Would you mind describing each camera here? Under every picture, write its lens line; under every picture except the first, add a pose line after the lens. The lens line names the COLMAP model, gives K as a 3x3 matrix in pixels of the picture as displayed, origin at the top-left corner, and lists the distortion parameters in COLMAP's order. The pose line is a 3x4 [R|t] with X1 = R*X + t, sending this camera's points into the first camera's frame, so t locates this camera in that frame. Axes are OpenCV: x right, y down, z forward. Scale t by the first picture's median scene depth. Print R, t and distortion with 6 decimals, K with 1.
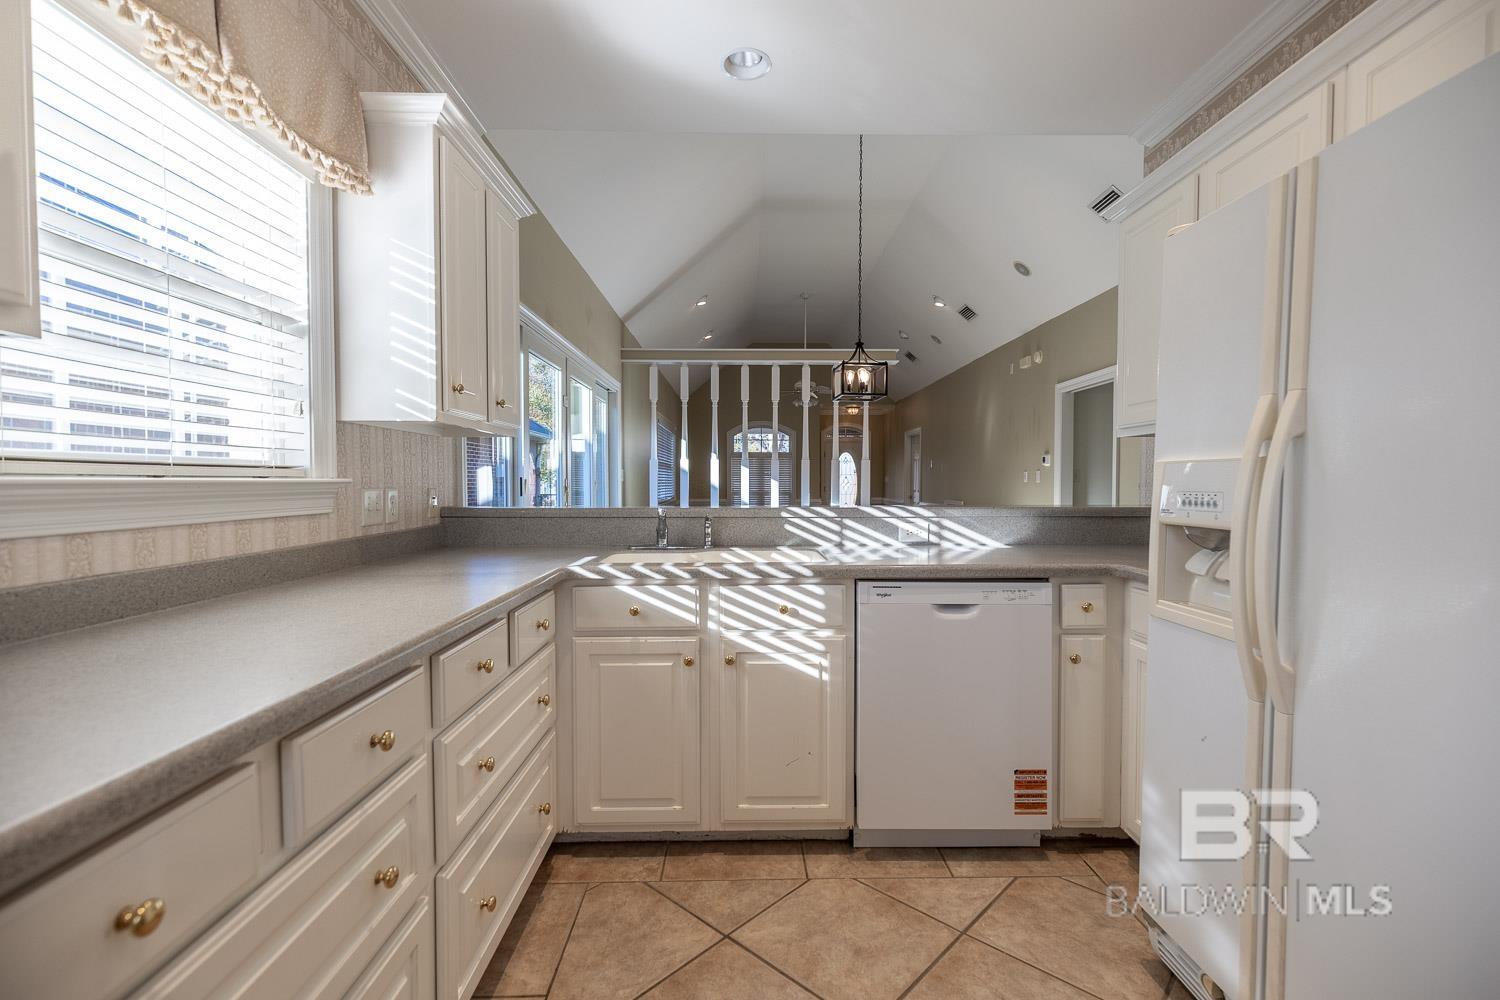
lens RADIAL K [[673.1, 0, 753.9], [0, 673.1, 499.1], [0, 0, 1]] dist [0.009941, -0.000682]
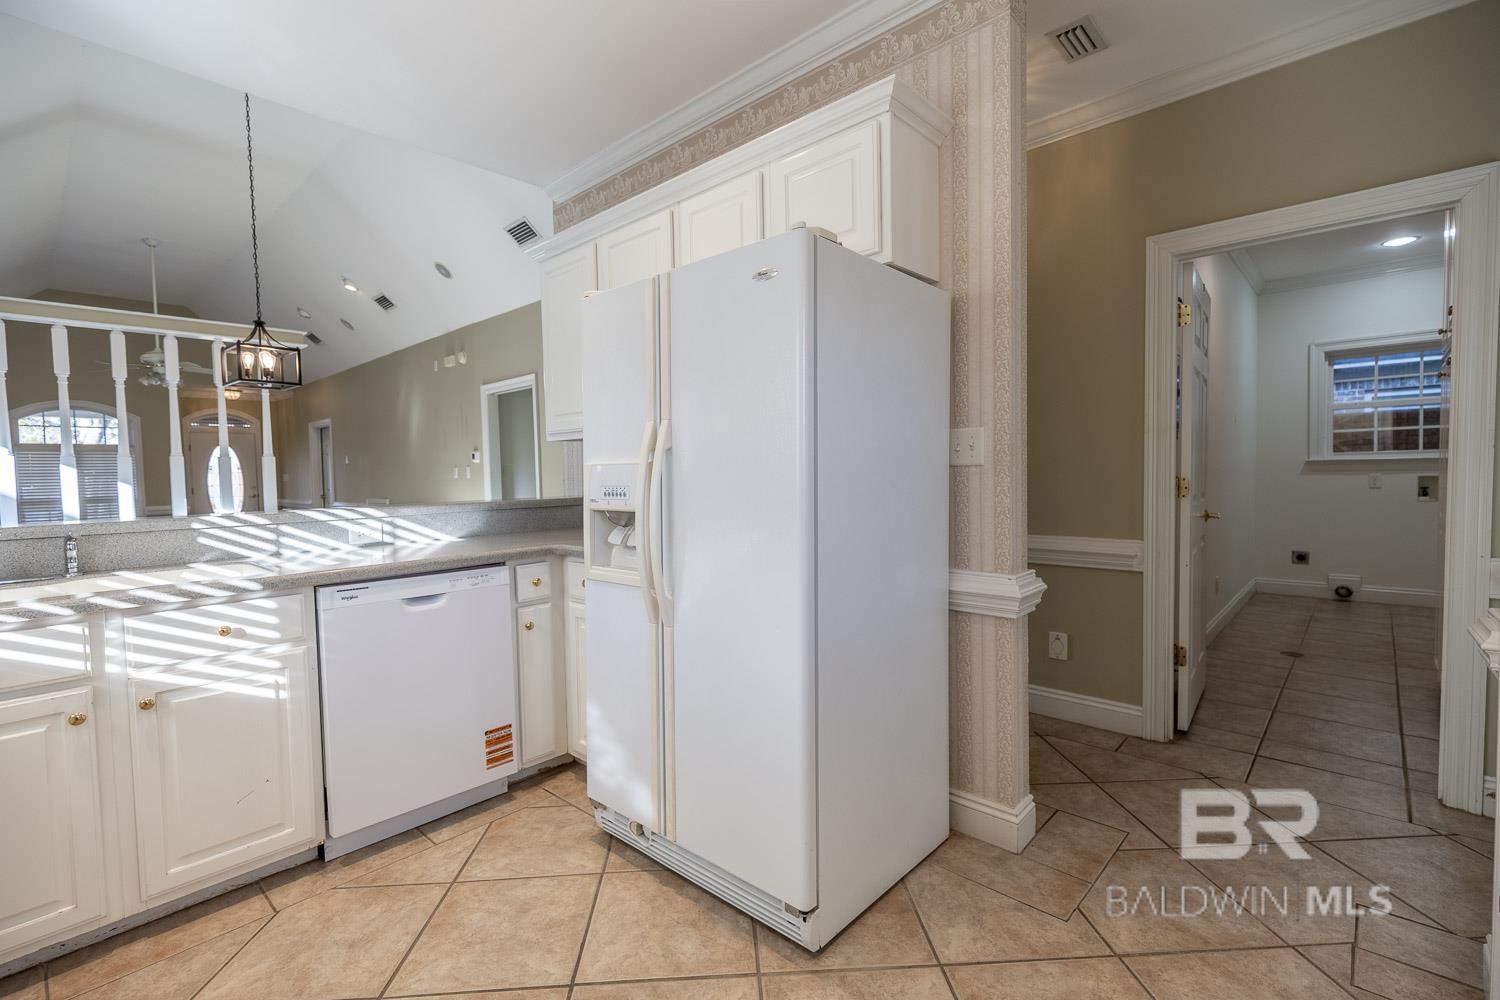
lens RADIAL K [[673.1, 0, 753.9], [0, 673.1, 499.1], [0, 0, 1]] dist [0.009941, -0.000682]
pose [[0.685435, -0.046925, 0.726620, -0.115616], [0.039923, 0.998842, 0.026844, -0.006760], [-0.727039, 0.010609, 0.686515, -0.124090]]
